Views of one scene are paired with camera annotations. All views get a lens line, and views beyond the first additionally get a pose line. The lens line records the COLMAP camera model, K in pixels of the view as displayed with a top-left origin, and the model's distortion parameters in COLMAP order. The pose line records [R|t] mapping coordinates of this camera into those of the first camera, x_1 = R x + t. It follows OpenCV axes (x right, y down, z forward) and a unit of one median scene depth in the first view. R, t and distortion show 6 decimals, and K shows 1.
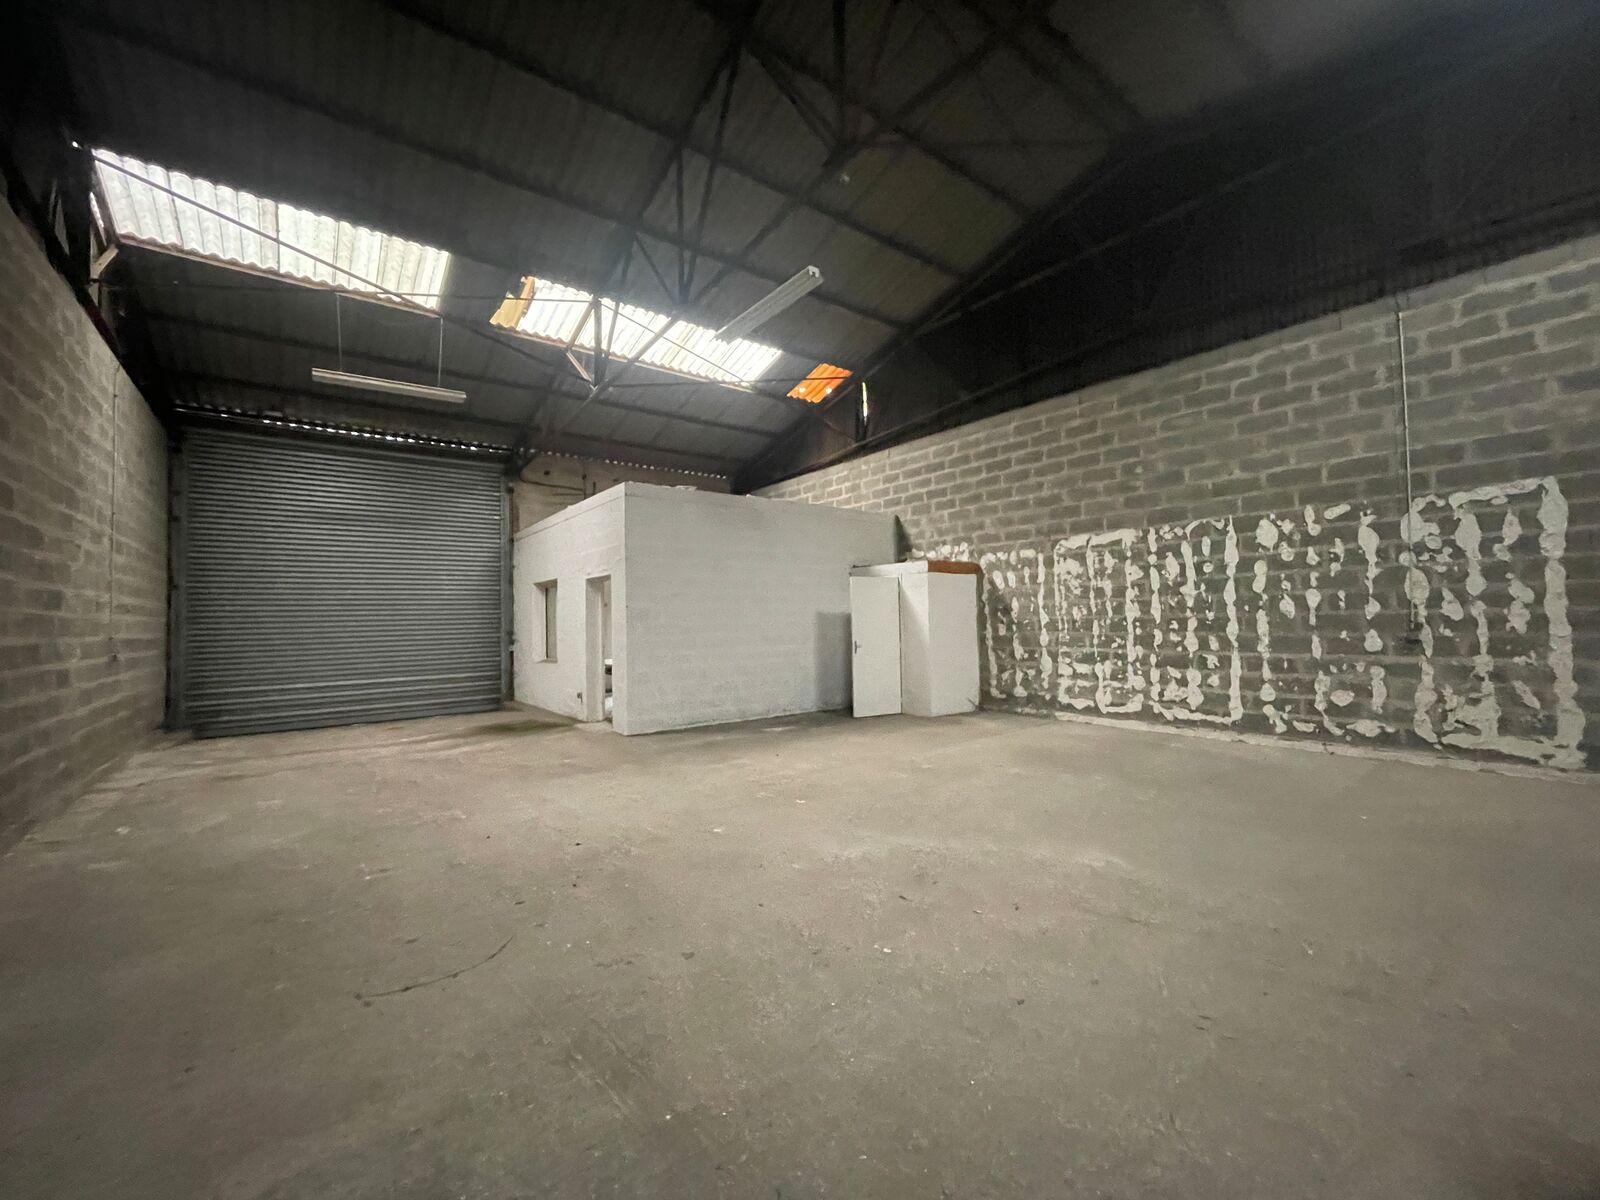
lens RADIAL K [[643.8, 0, 800.0], [0, 643.8, 600.0], [0, 0, 1]] dist [-0.000842, -0.000205]
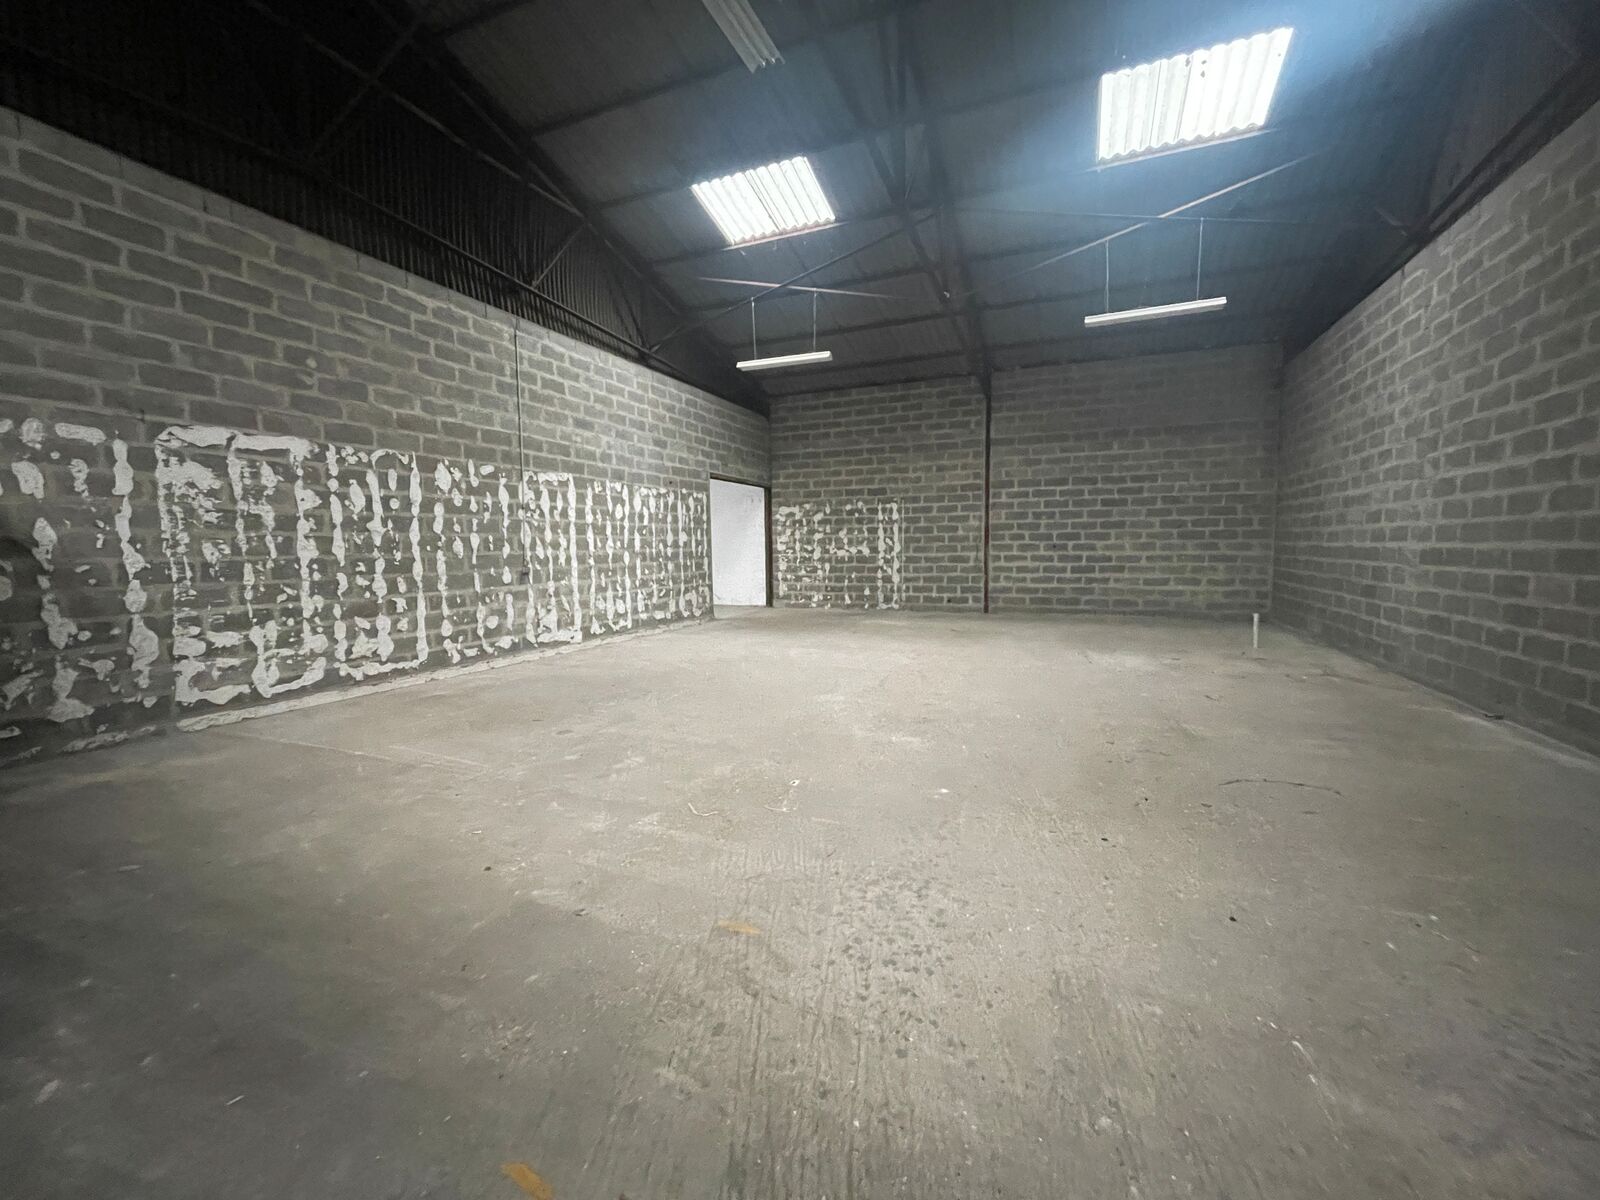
lens RADIAL K [[643.8, 0, 800.0], [0, 643.8, 600.0], [0, 0, 1]] dist [-0.000842, -0.000205]
pose [[-0.485738, -0.045242, 0.872933, -0.440838], [-0.002657, 0.998731, 0.050284, 0.038030], [-0.874100, 0.022106, -0.485242, 0.906597]]
